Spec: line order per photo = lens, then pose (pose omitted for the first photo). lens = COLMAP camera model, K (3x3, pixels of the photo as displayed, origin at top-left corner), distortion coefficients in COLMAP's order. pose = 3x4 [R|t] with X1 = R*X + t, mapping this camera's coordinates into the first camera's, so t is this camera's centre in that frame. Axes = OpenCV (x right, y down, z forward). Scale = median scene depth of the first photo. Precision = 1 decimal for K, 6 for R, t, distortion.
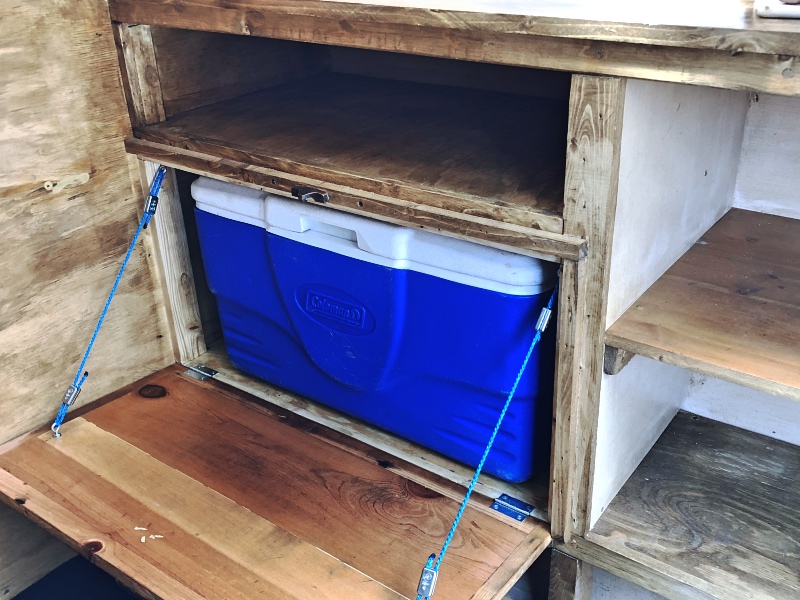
lens RADIAL K [[819.9, 0, 404.3], [0, 819.9, 298.1], [0, 0, 1]] dist [0.014950, 0.000000]
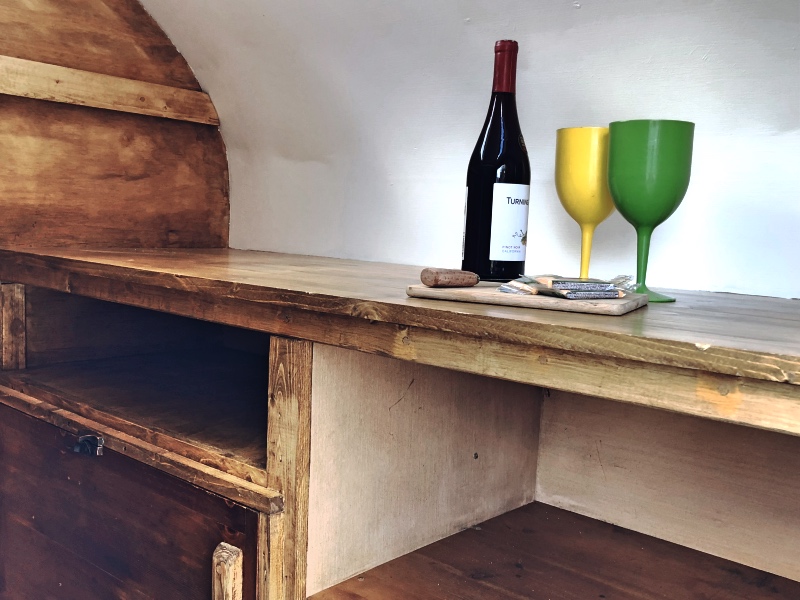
lens RADIAL K [[819.9, 0, 399.2], [0, 819.9, 295.9], [0, 0, 1]] dist [0.014950, 0.000000]
pose [[0.992419, 0.080393, -0.092962, 0.387246], [-0.108983, 0.925293, -0.363257, 0.048921], [0.056814, 0.370635, 0.927039, -0.026680]]
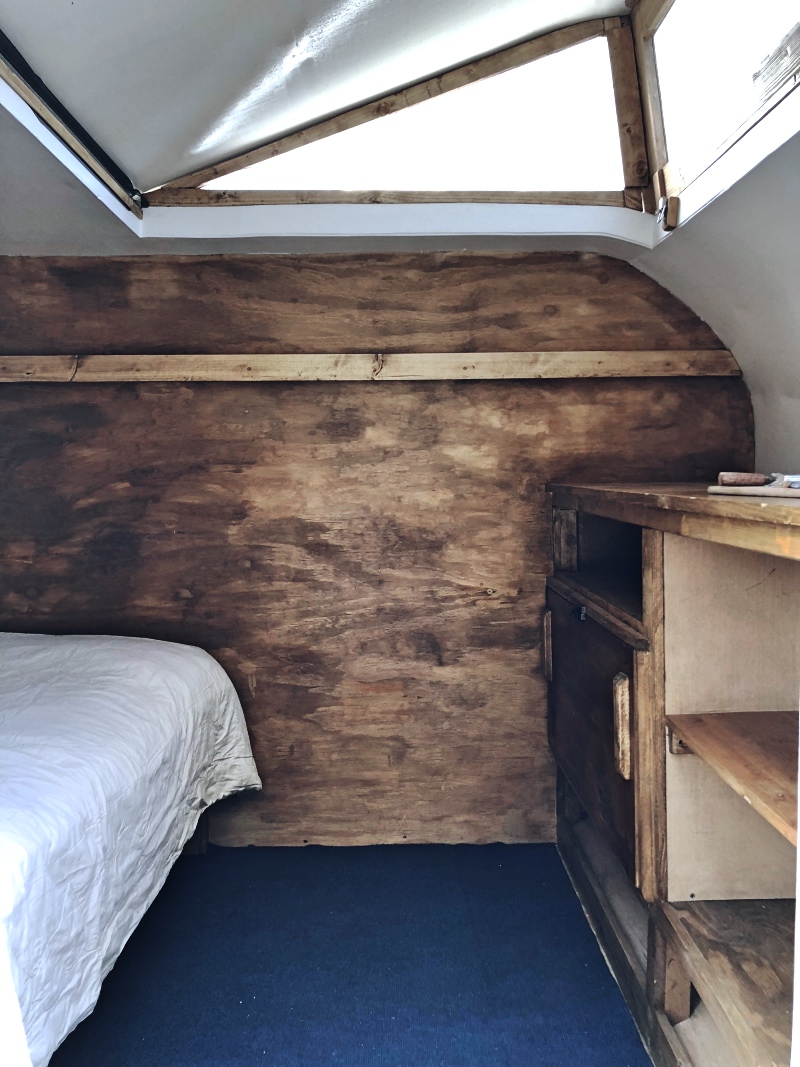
lens RADIAL K [[870.4, 0, 403.8], [0, 870.4, 533.7], [0, 0, 1]] dist [0.034224, -0.030562]
pose [[0.602568, 0.075452, -0.794493, 1.039095], [-0.359553, 0.914429, -0.185853, 0.179681], [0.712484, 0.397651, 0.578135, -0.250179]]
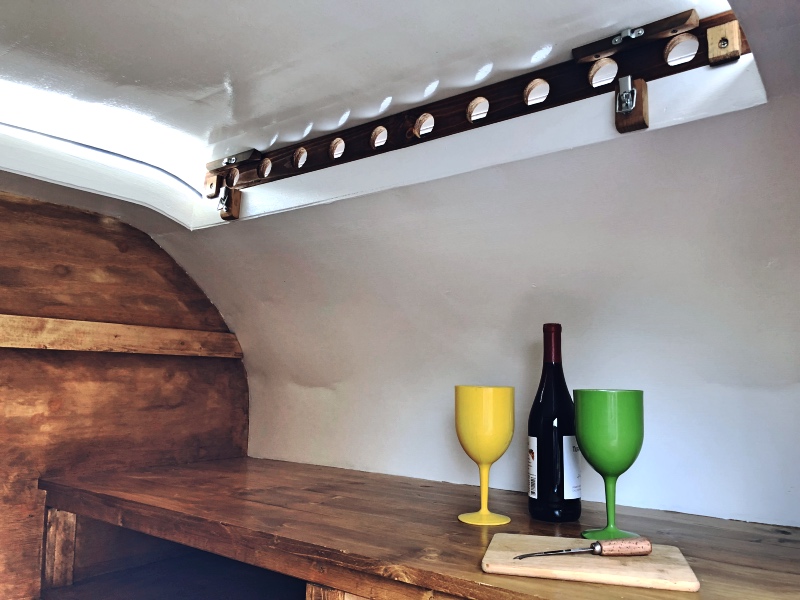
lens RADIAL K [[652.6, 0, 398.0], [0, 652.6, 298.7], [0, 0, 1]] dist [0.034224, -0.030562]
pose [[0.998115, 0.035172, -0.050293, 0.312826], [-0.057217, 0.829686, -0.555290, -0.064186], [0.022197, 0.557121, 0.830135, -0.081927]]
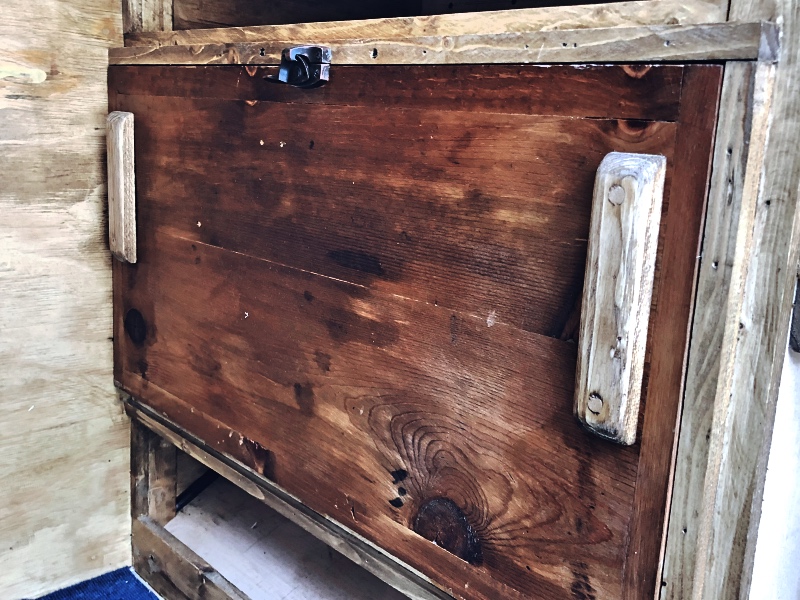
lens RADIAL K [[819.9, 0, 405.4], [0, 819.9, 304.4], [0, 0, 1]] dist [0.014950, 0.000000]
pose [[0.978708, 0.124613, -0.163104, 0.093463], [-0.161442, 0.958058, -0.236771, 0.208819], [0.126758, 0.258061, 0.957777, 0.481729]]
